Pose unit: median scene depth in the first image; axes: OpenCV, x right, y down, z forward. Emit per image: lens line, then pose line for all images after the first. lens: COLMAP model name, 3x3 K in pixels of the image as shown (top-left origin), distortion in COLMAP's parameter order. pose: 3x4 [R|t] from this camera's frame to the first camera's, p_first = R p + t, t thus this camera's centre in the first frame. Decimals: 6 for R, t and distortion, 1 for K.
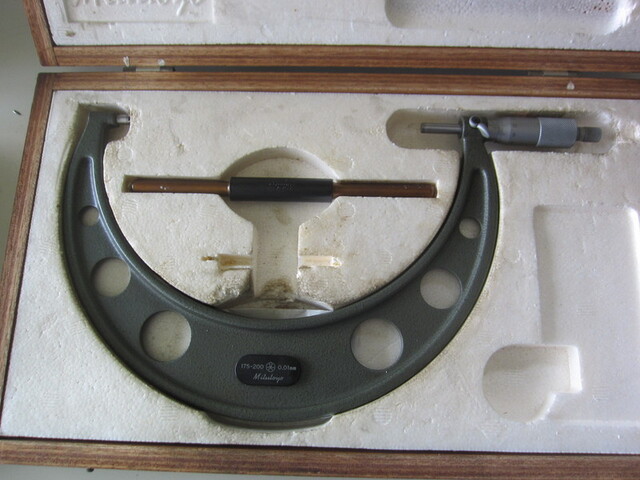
lens RADIAL K [[580.5, 0, 320.0], [0, 580.5, 240.0], [0, 0, 1]] dist [-0.063687, -0.004030]
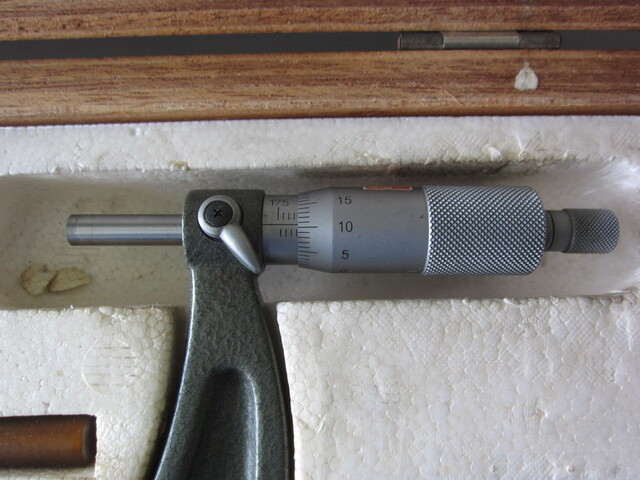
lens RADIAL K [[580.5, 0, 320.0], [0, 580.5, 240.0], [0, 0, 1]] dist [-0.063687, -0.004030]
pose [[0.998455, -0.042192, 0.036151, 0.307709], [0.037562, 0.992018, 0.120372, -0.223147], [-0.040941, -0.118828, 0.992070, 0.673097]]
